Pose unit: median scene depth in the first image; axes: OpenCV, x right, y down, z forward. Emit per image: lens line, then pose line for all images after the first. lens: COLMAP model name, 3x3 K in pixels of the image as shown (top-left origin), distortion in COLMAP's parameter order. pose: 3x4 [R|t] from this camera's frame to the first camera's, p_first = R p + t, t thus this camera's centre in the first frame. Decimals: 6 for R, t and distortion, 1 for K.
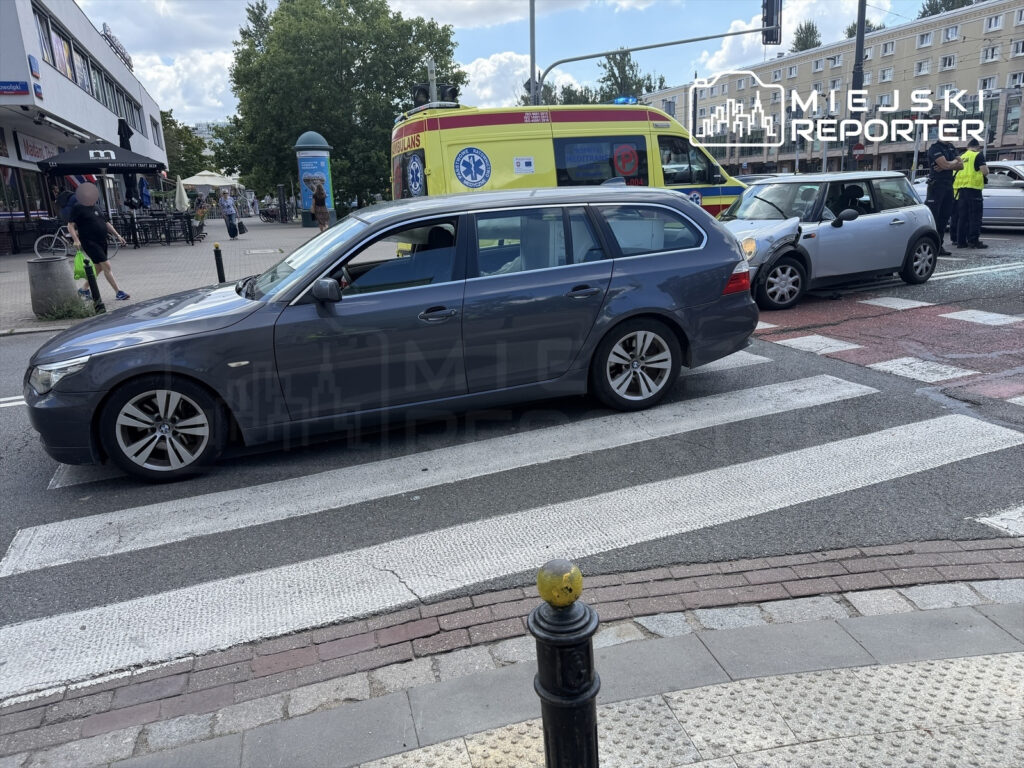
lens RADIAL K [[710.4, 0, 509.1], [0, 710.4, 377.2], [0, 0, 1]] dist [0.029784, -0.037394]
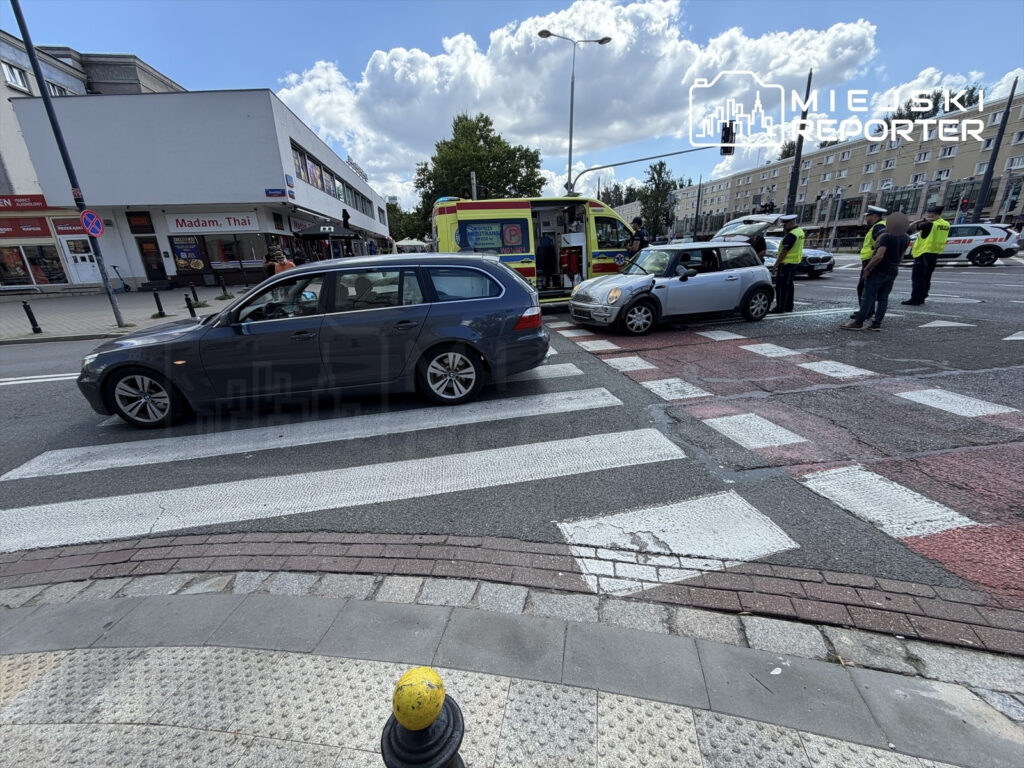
lens RADIAL K [[405.2, 0, 511.4], [0, 405.2, 380.2], [0, 0, 1]] dist [-0.002036, -0.000206]
pose [[0.981243, 0.066943, -0.180778, 0.285558], [-0.056394, 0.996427, 0.062879, -0.041838], [0.184341, -0.051504, 0.981512, 0.116346]]
